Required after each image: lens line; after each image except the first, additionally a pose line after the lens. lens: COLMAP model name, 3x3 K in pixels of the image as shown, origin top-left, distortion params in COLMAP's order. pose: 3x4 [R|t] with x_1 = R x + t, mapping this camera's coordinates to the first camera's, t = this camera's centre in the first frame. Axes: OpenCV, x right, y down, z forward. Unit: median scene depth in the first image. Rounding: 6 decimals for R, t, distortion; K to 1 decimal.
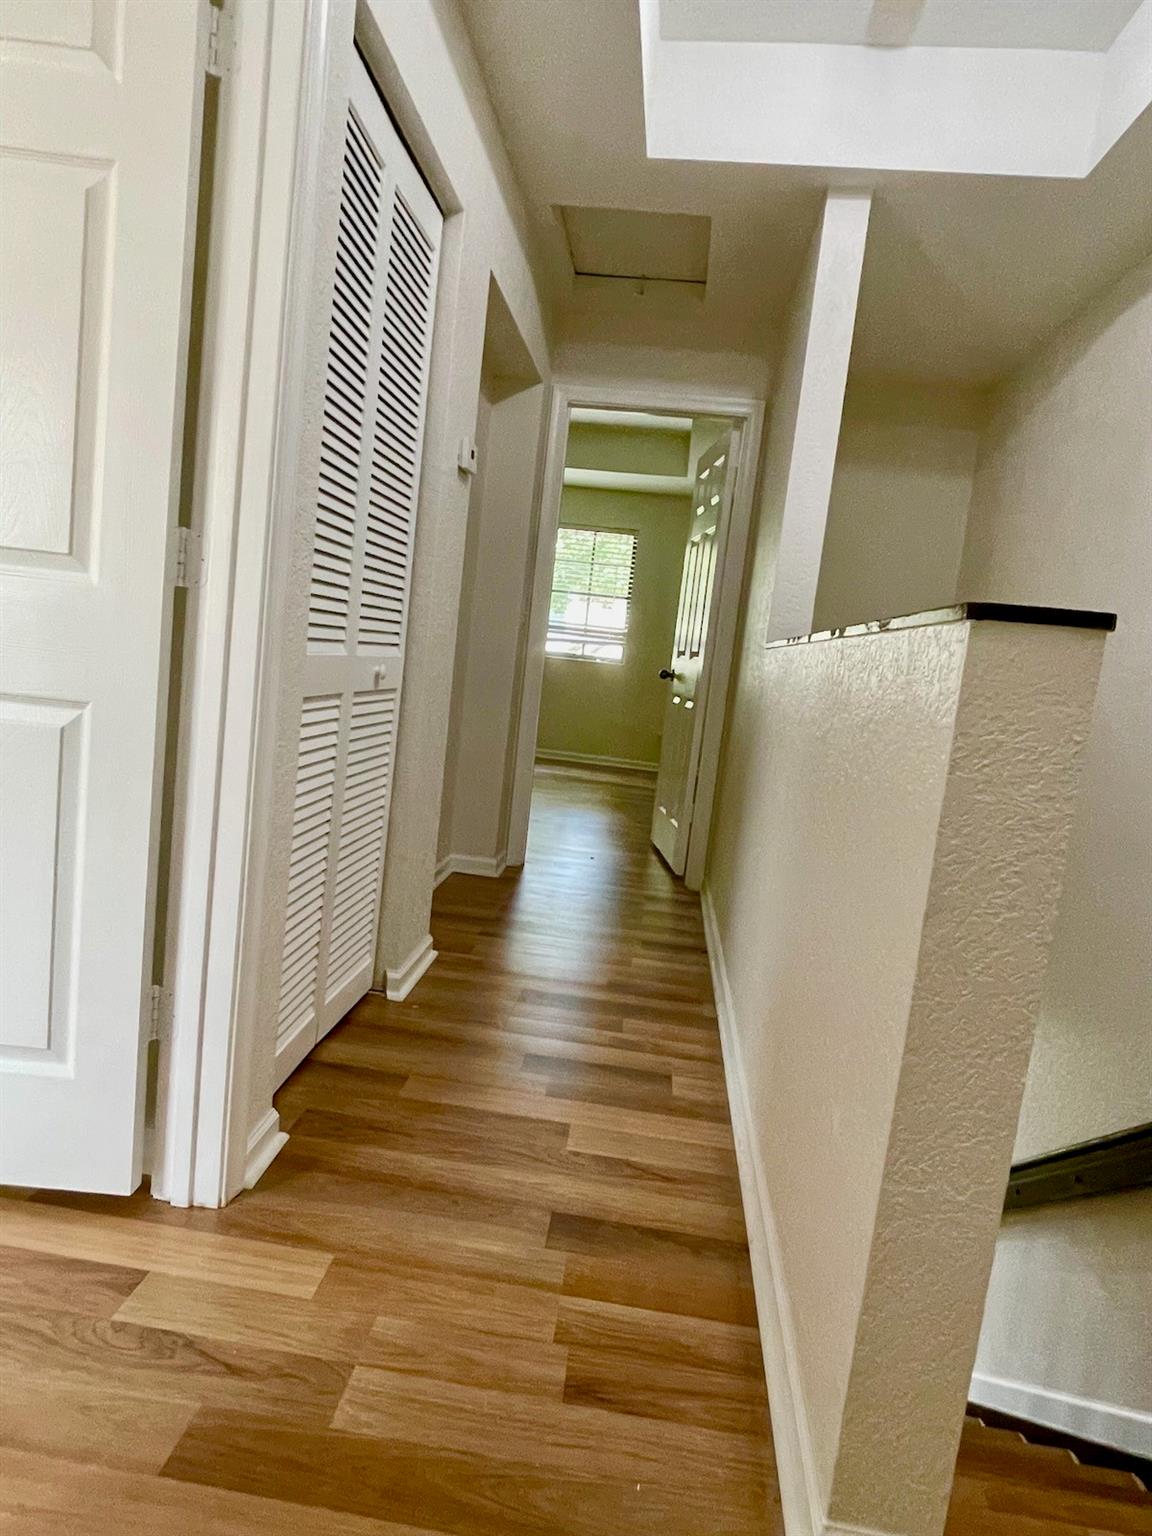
lens RADIAL K [[899.1, 0, 576.0], [0, 899.1, 764.9], [0, 0, 1]] dist [-0.008493, -0.001527]
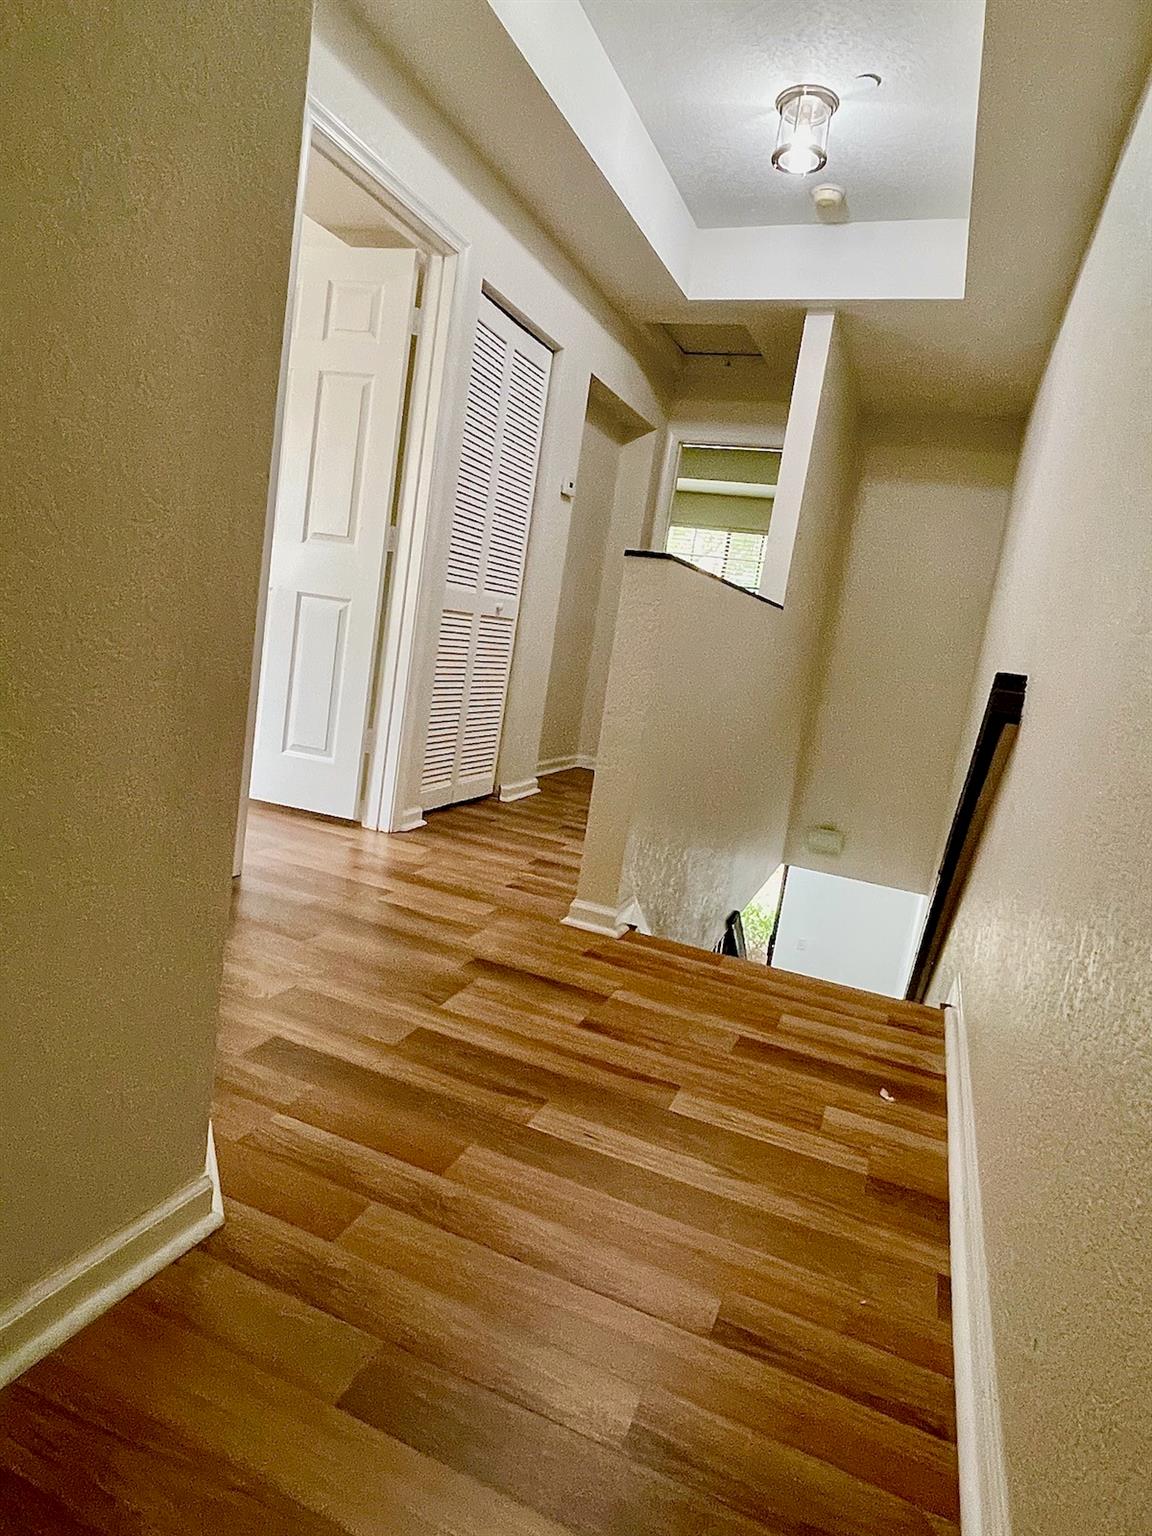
lens RADIAL K [[899.1, 0, 579.2], [0, 899.1, 769.7], [0, 0, 1]] dist [-0.008493, -0.001527]
pose [[0.962323, 0.067747, -0.263335, 0.425761], [-0.068514, 0.997630, 0.006280, 0.197810], [0.263137, 0.011998, 0.964684, -0.691852]]
